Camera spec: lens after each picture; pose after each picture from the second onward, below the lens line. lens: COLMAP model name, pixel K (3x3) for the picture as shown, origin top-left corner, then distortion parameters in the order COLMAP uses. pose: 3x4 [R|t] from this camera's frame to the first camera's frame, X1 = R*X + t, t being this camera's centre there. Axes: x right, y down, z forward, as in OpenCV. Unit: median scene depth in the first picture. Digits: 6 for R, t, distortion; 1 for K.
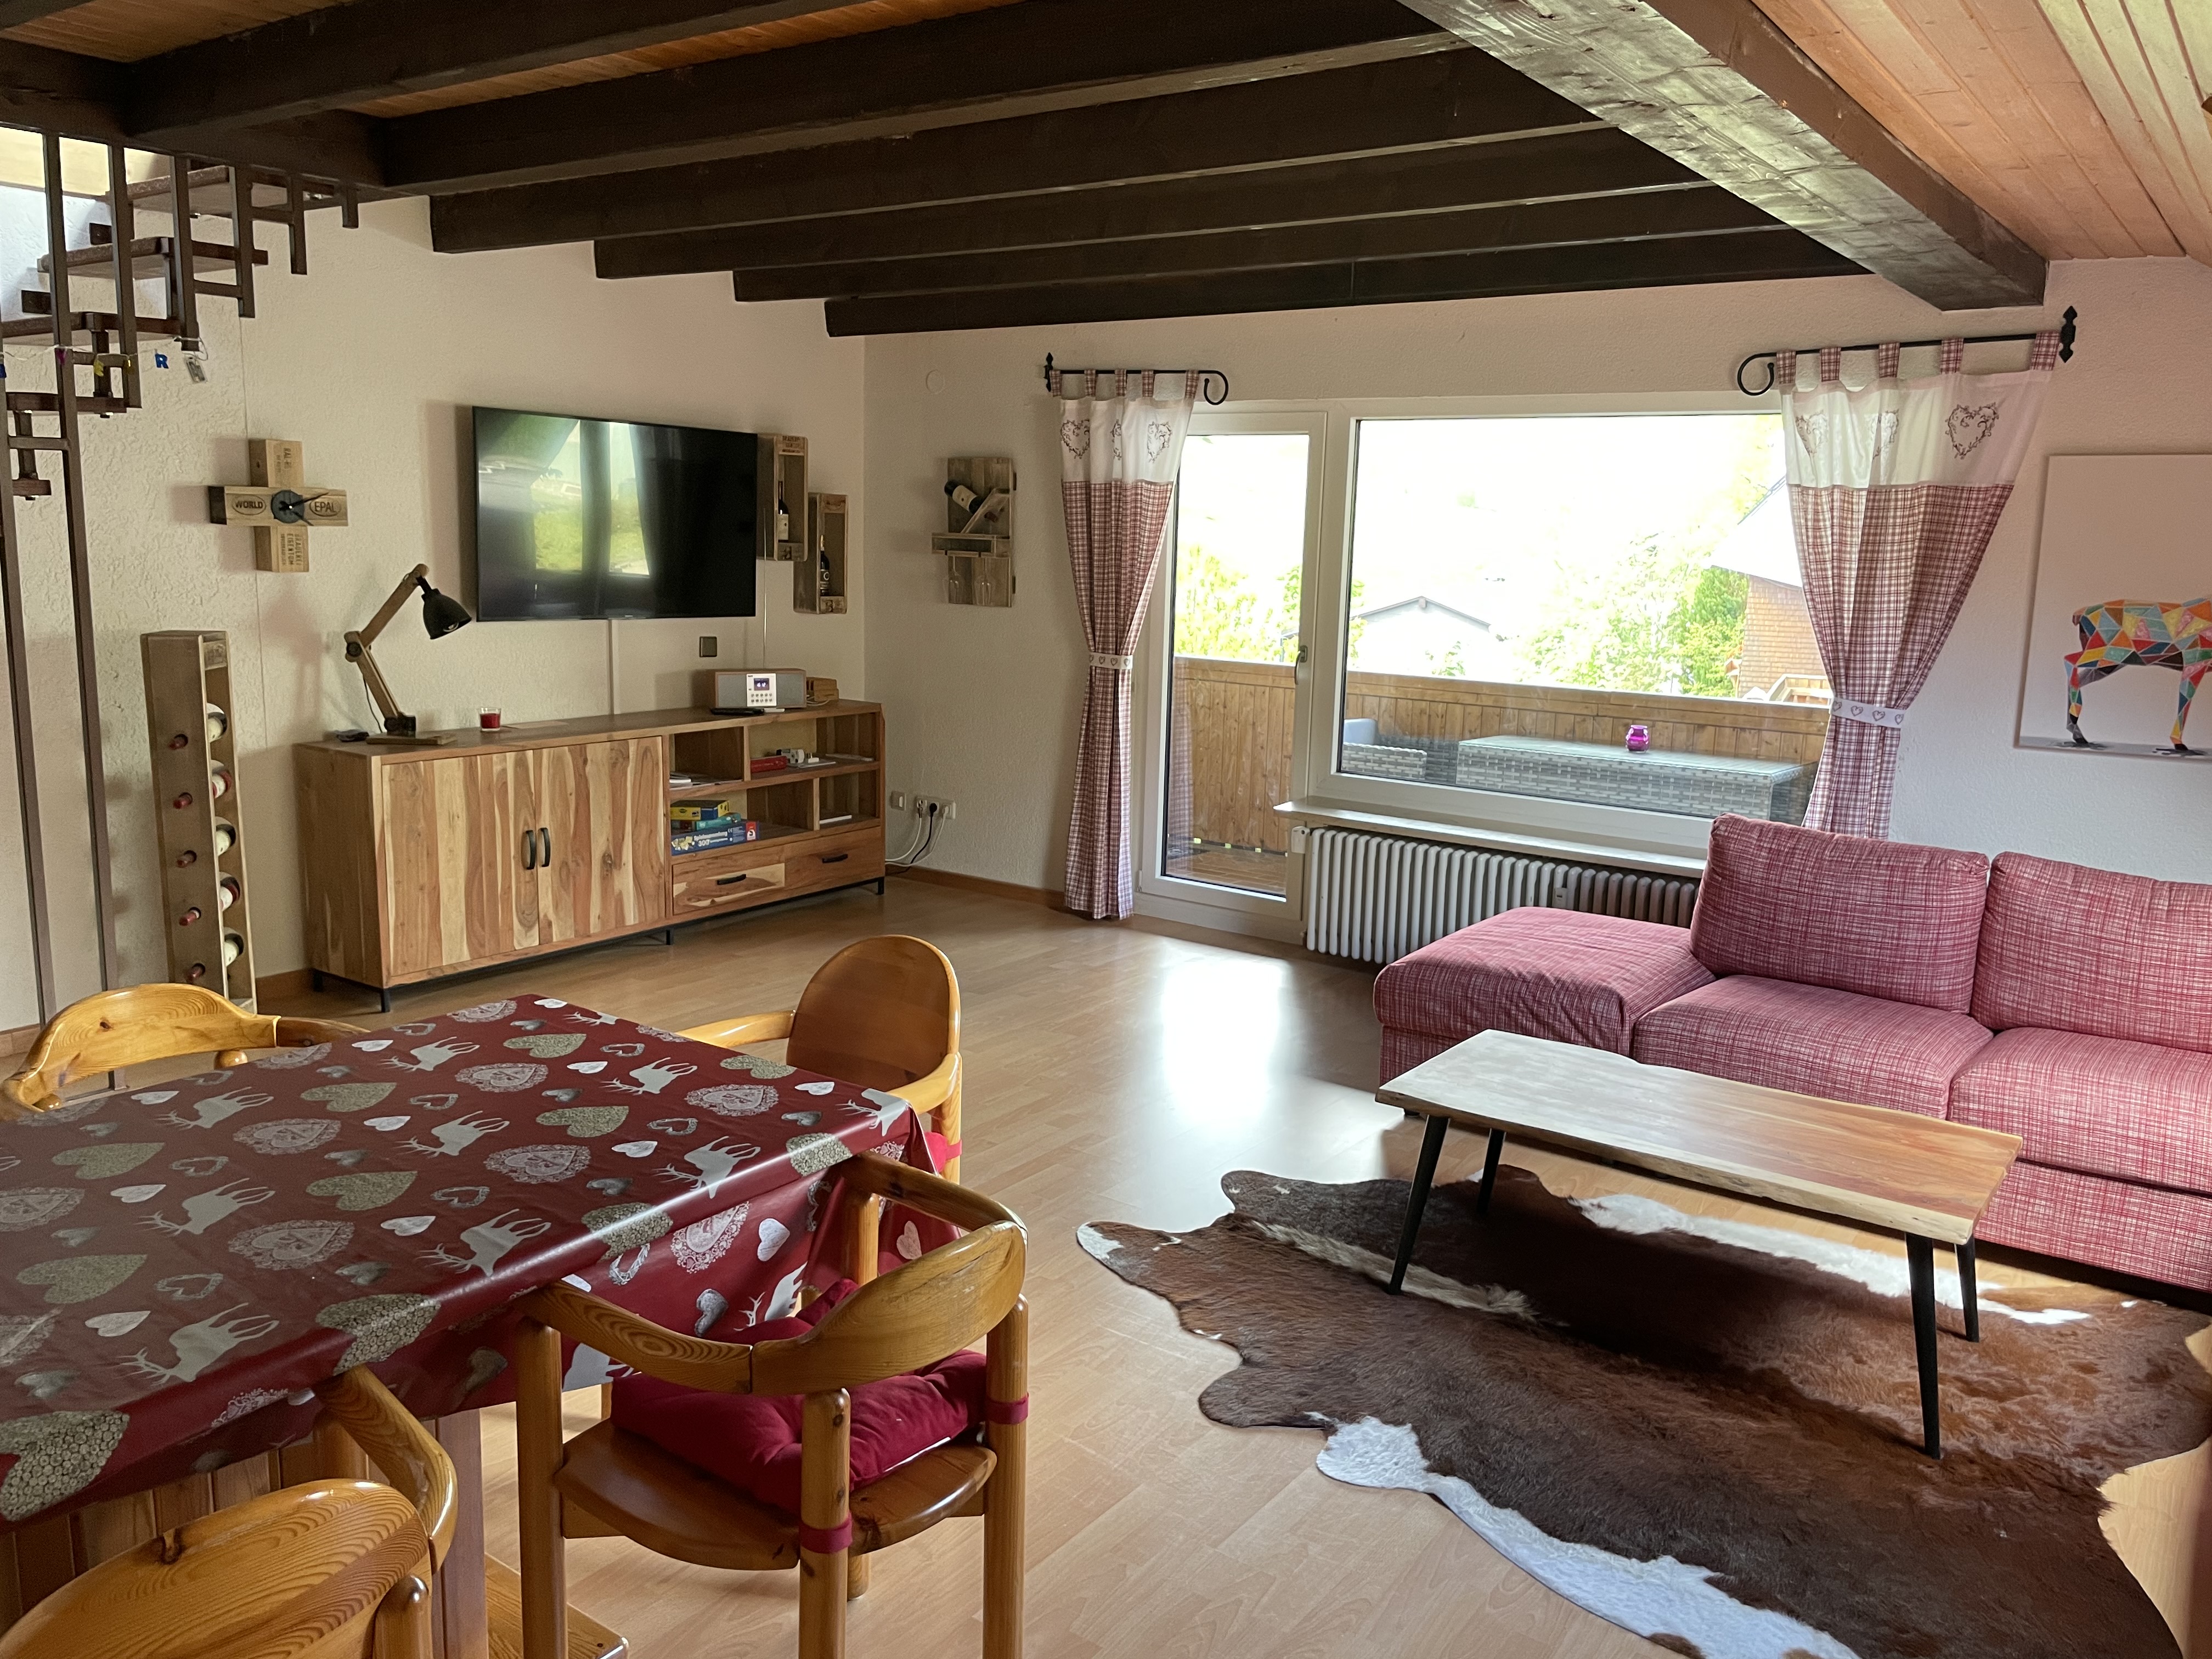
lens RADIAL K [[1678.2, 0, 1121.8], [0, 1678.2, 811.4], [0, 0, 1]] dist [0.085002, -0.115443]
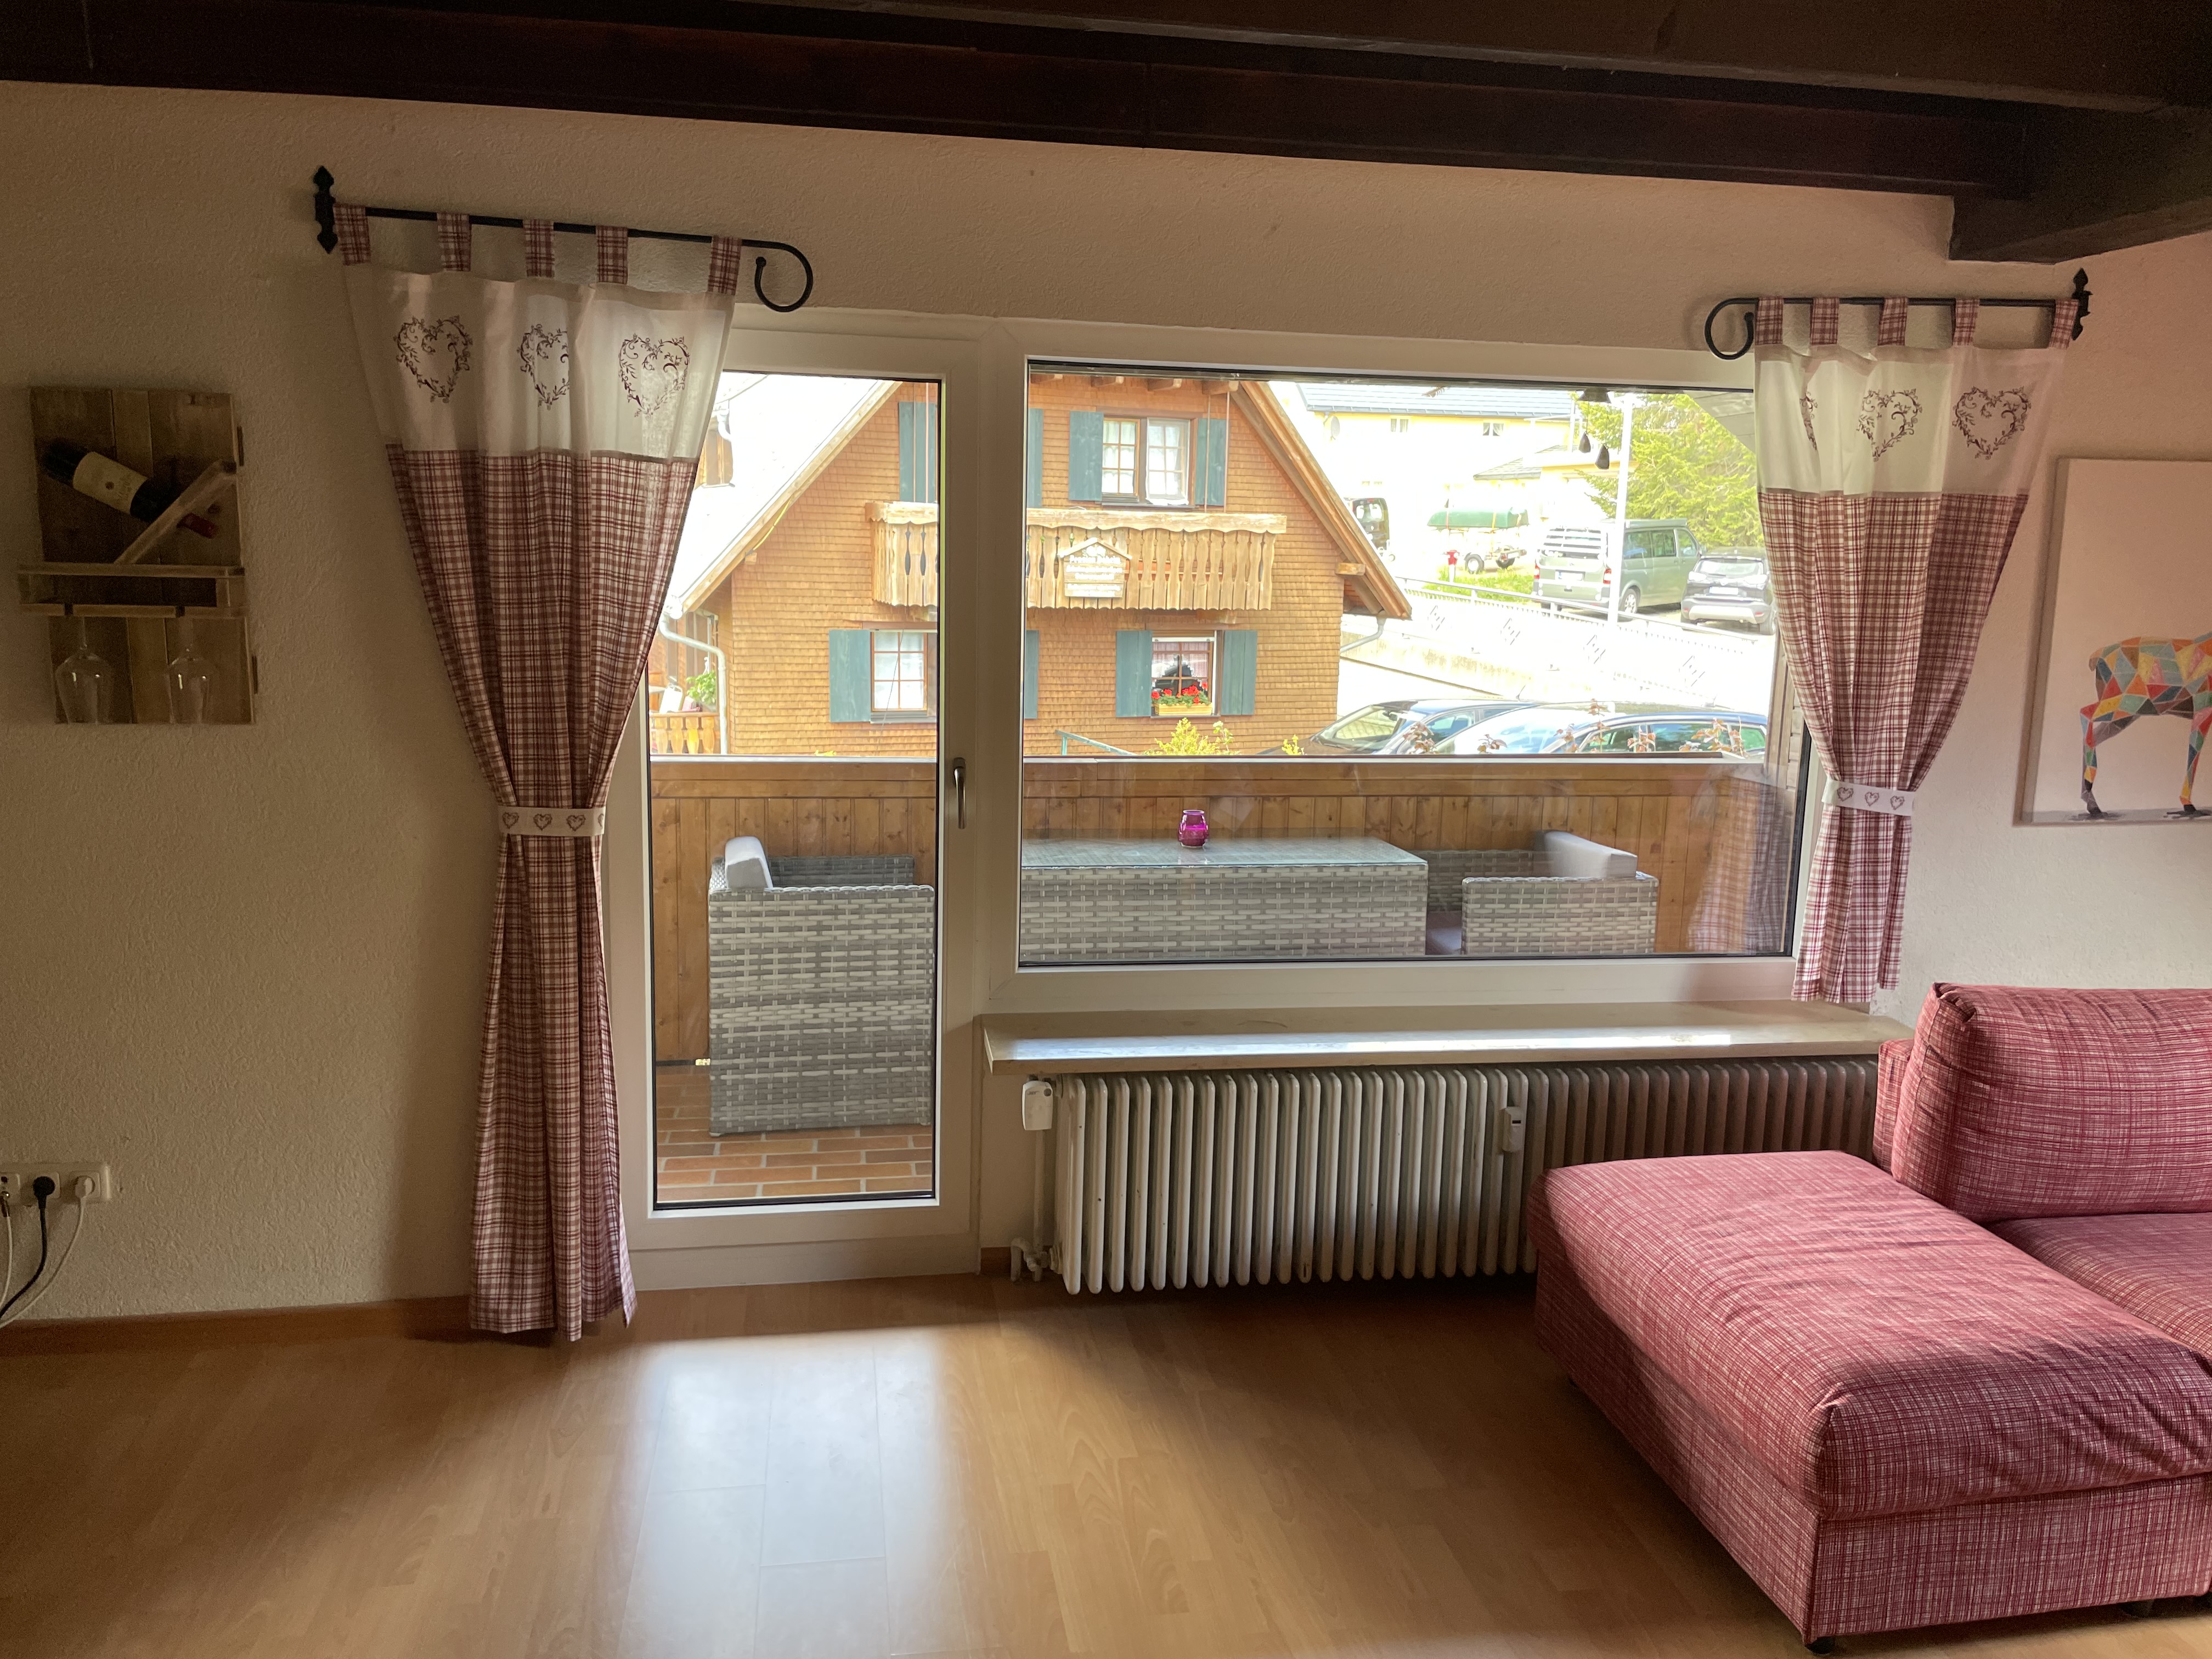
lens RADIAL K [[1678.2, 0, 1121.8], [0, 1678.2, 811.4], [0, 0, 1]] dist [0.085002, -0.115443]
pose [[0.701406, -0.124988, 0.701717, -0.318490], [0.116657, 0.991360, 0.059972, -0.138012], [-0.703150, 0.039796, 0.709927, 0.717914]]
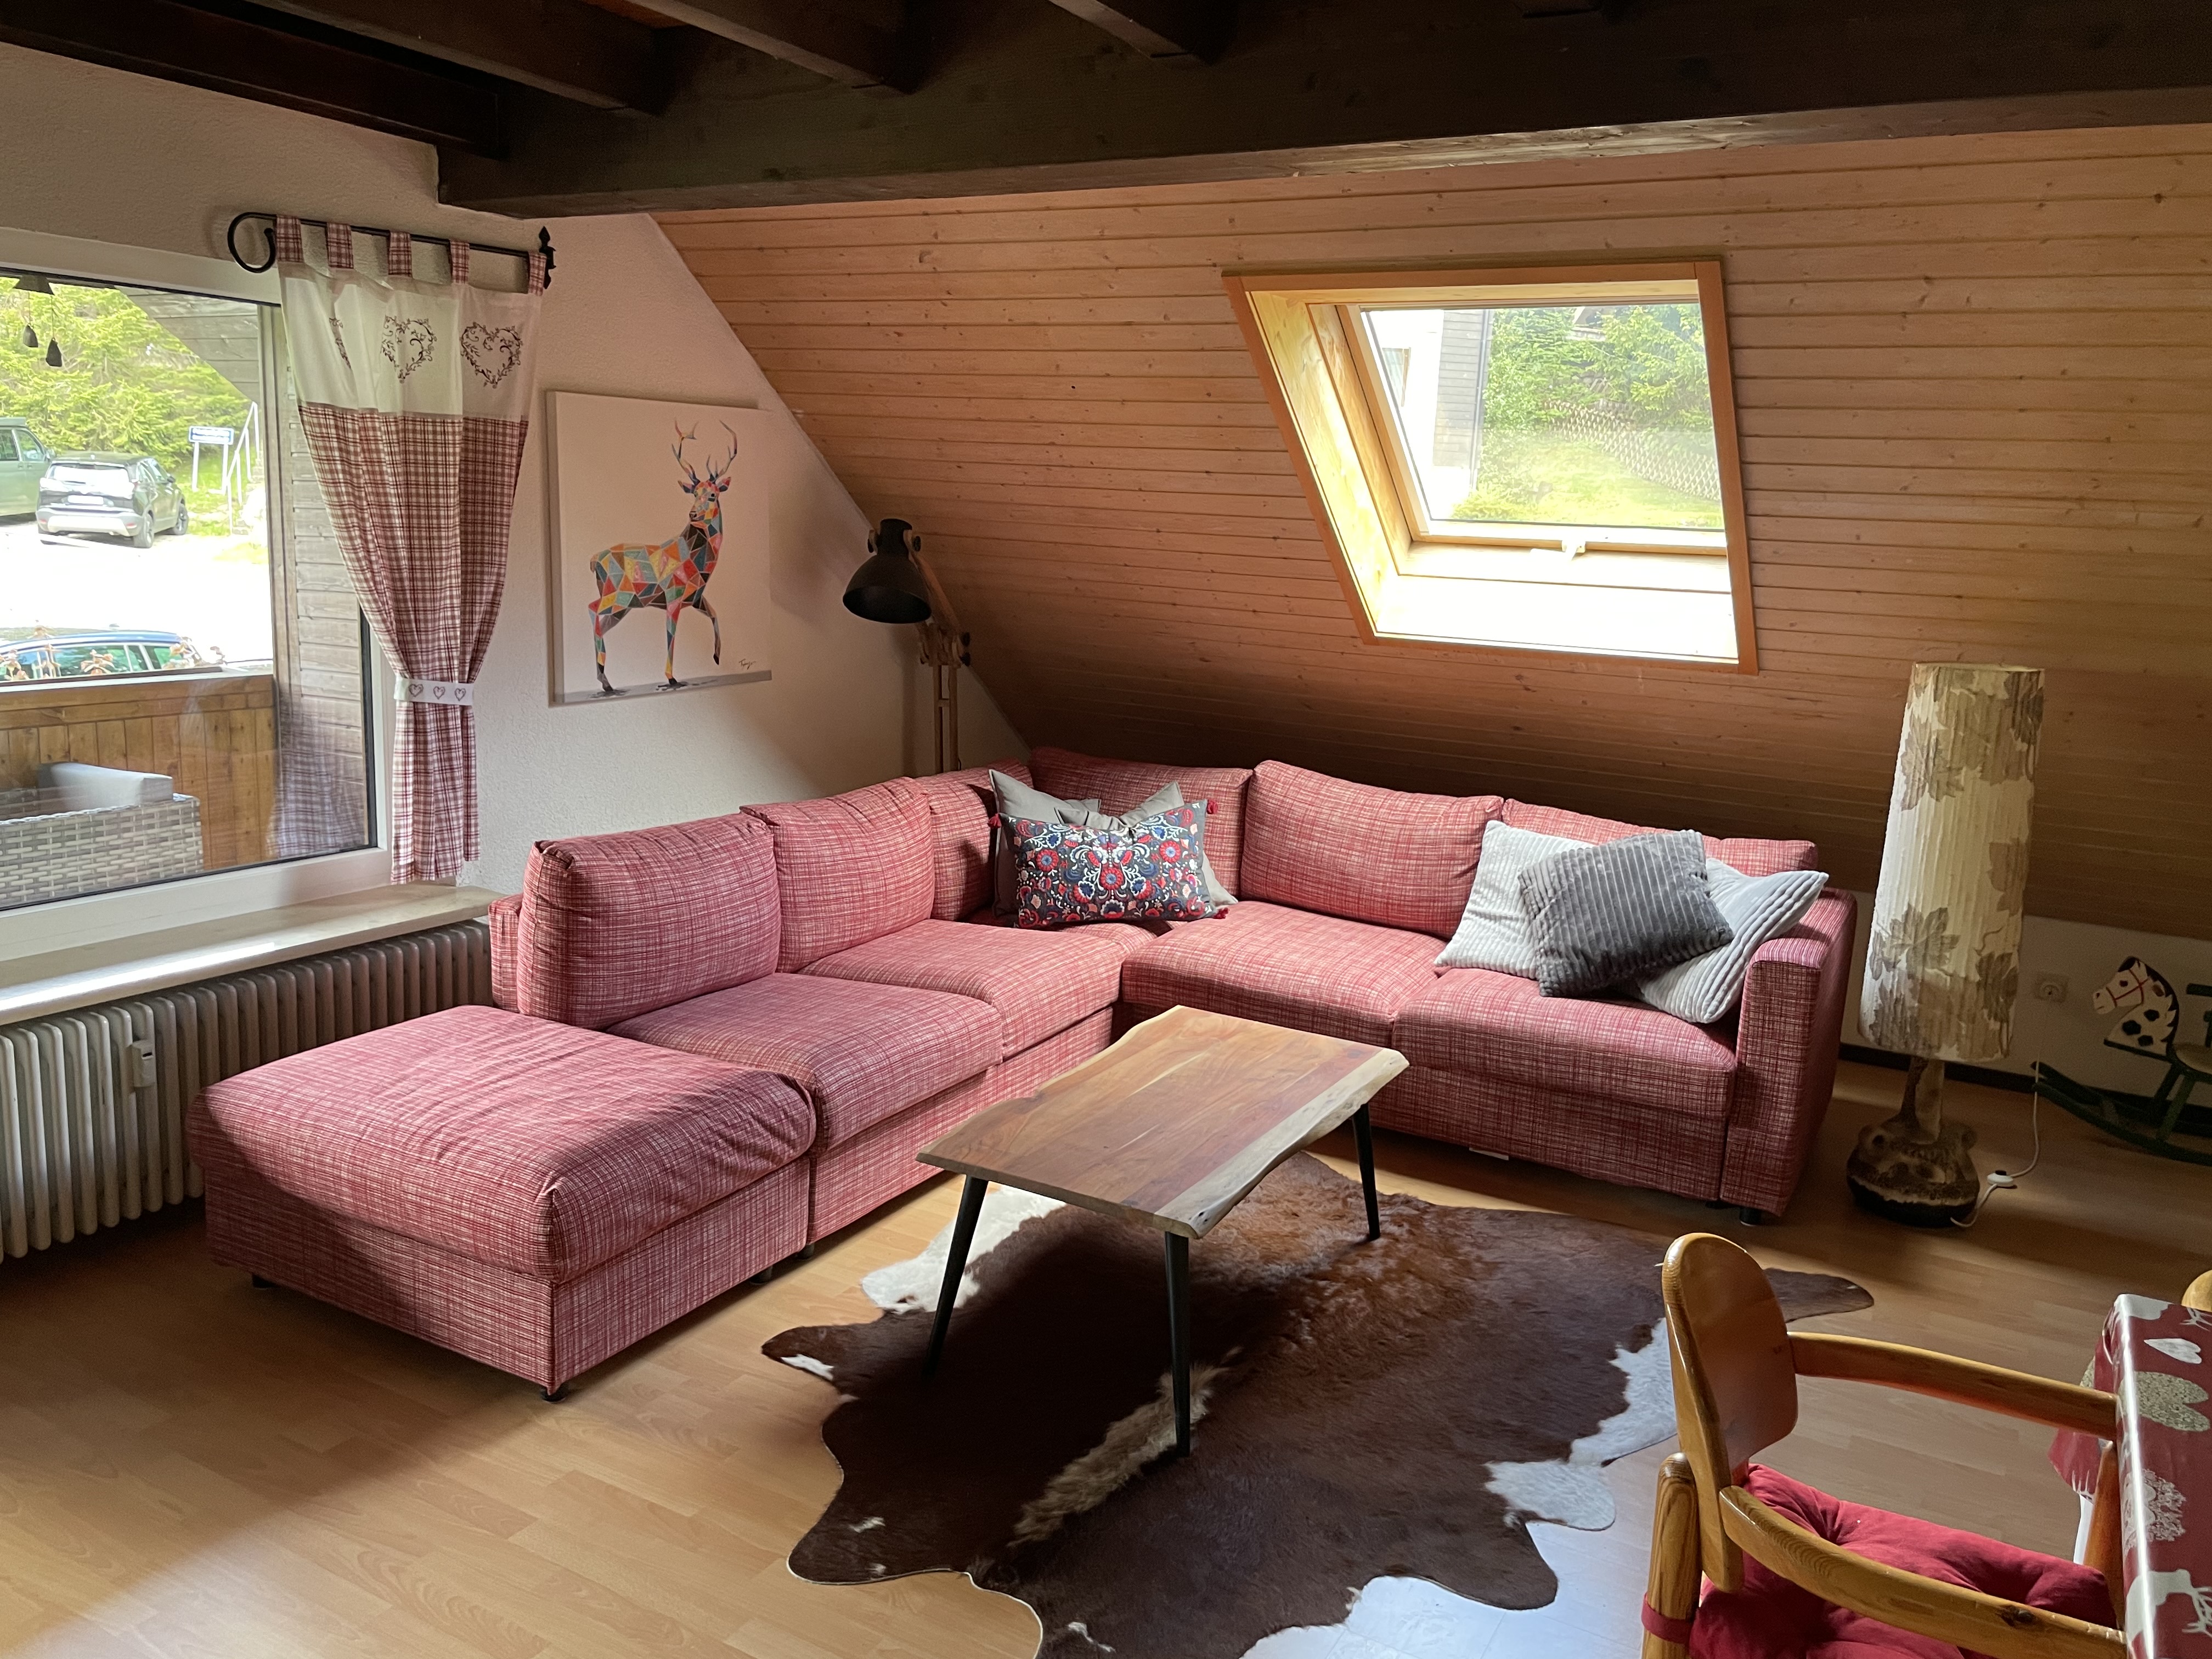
lens RADIAL K [[1678.2, 0, 1121.8], [0, 1678.2, 811.4], [0, 0, 1]] dist [0.085002, -0.115443]
pose [[-0.112329, -0.208725, 0.971502, -0.414752], [0.121504, 0.967468, 0.221907, -0.147189], [-0.986214, 0.142968, -0.083314, 0.765354]]
